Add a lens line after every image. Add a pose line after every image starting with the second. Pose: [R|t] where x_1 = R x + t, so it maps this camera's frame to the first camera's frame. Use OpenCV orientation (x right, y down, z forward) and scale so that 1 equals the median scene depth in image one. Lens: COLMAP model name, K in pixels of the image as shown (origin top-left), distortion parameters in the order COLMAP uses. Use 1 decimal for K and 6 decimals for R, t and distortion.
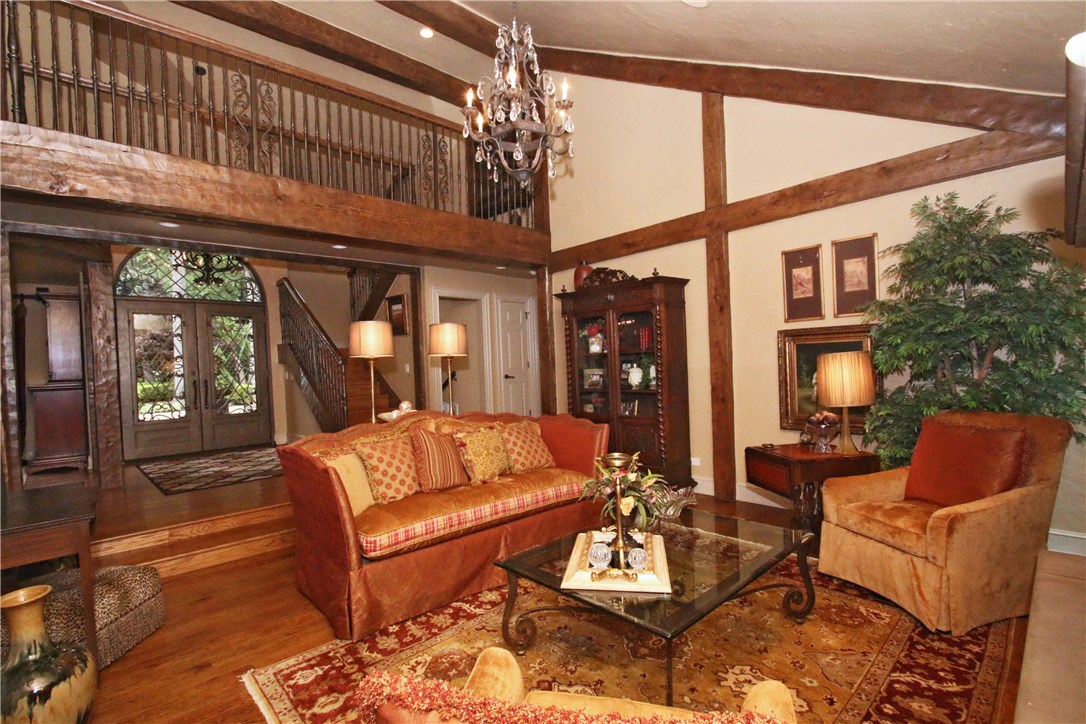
lens RADIAL K [[508.7, 0, 547.1], [0, 508.7, 366.1], [0, 0, 1]] dist [-0.003343, -0.000917]
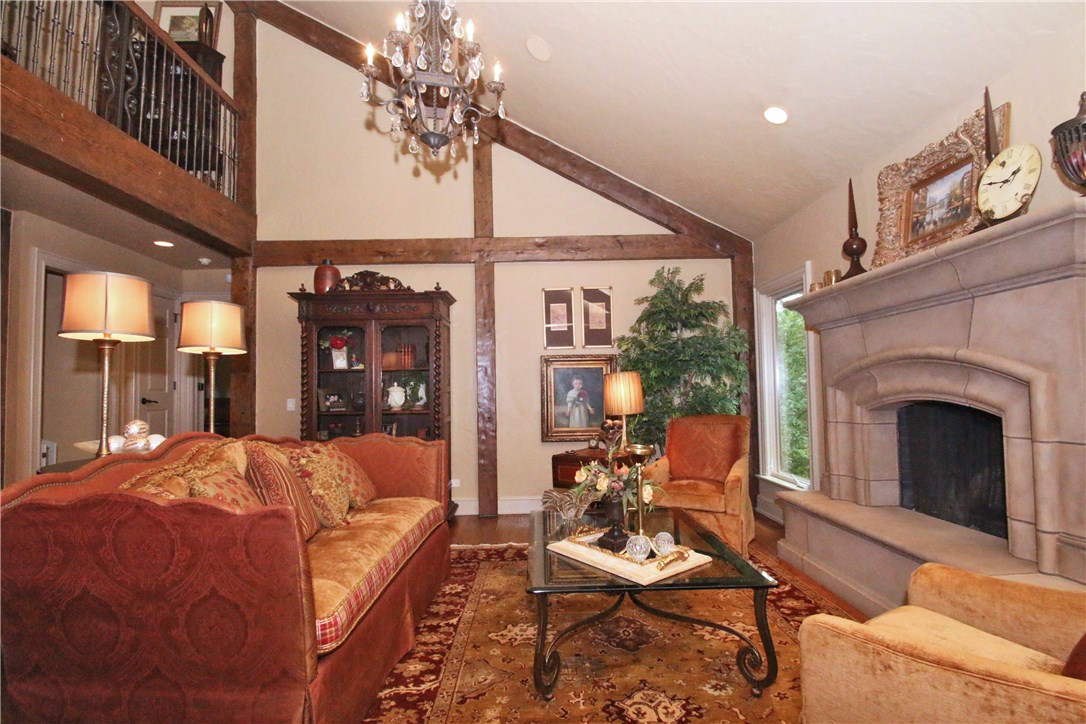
lens RADIAL K [[508.7, 0, 547.1], [0, 508.7, 366.1], [0, 0, 1]] dist [-0.003343, -0.000917]
pose [[0.666022, 0.067069, 0.742910, -0.357062], [-0.002624, 0.996154, -0.087578, 0.049603], [-0.745927, 0.056380, 0.663637, 0.211916]]
